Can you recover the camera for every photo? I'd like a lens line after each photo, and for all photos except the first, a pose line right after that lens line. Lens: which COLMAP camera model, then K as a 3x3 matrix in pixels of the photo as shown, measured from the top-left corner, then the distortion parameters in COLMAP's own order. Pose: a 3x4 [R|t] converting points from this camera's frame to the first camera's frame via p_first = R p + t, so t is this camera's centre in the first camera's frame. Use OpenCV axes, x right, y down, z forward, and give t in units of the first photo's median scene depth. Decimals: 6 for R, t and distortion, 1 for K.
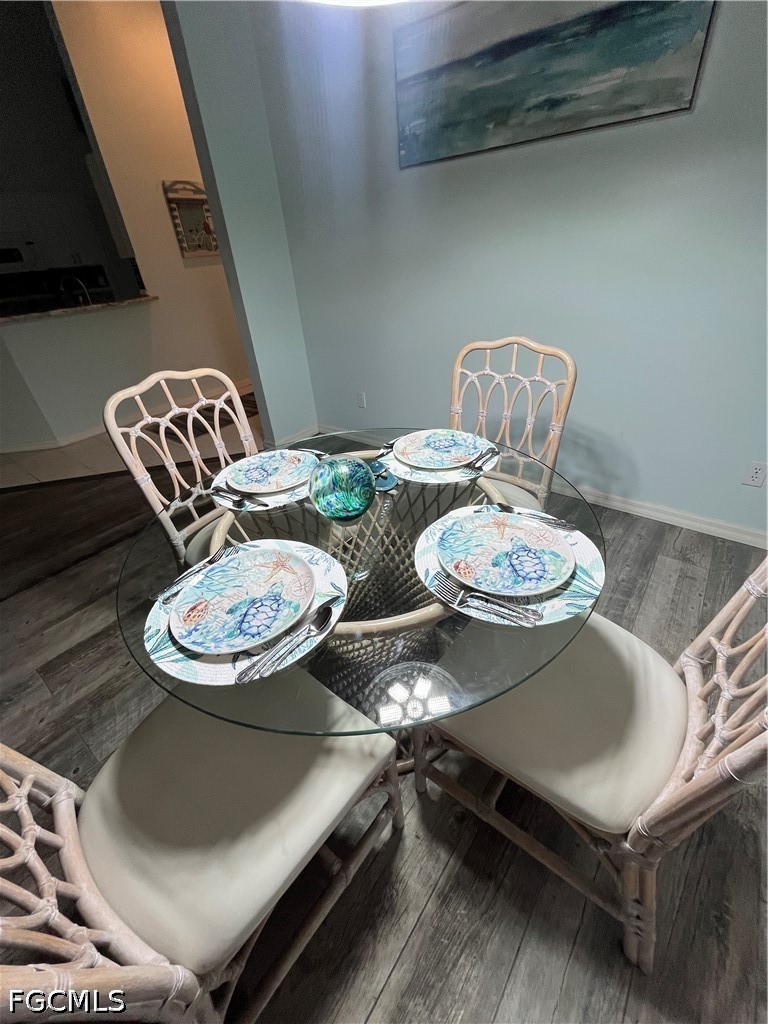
lens RADIAL K [[412.7, 0, 386.9], [0, 412.7, 513.8], [0, 0, 1]] dist [-0.002929, 0.000289]
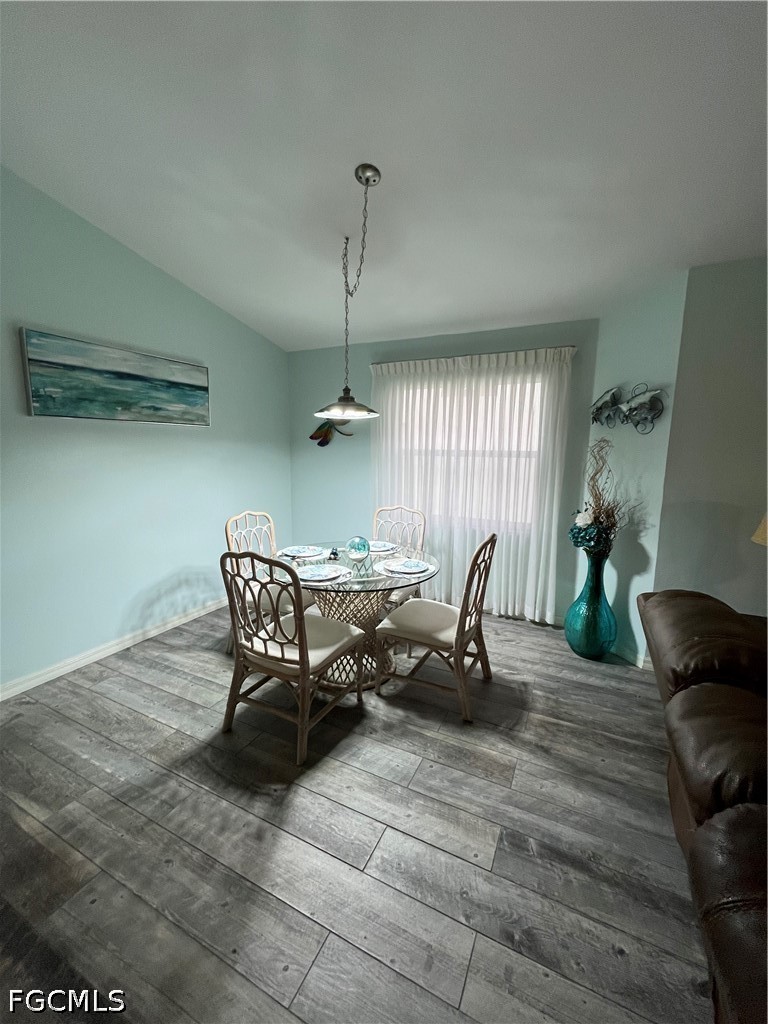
lens RADIAL K [[412.7, 0, 383.7], [0, 412.7, 510.8], [0, 0, 1]] dist [-0.002929, 0.000289]
pose [[-0.190289, -0.080407, 0.978430, -1.643218], [0.539121, 0.824354, 0.172596, -0.384970], [-0.820450, 0.560335, -0.113517, 0.626424]]
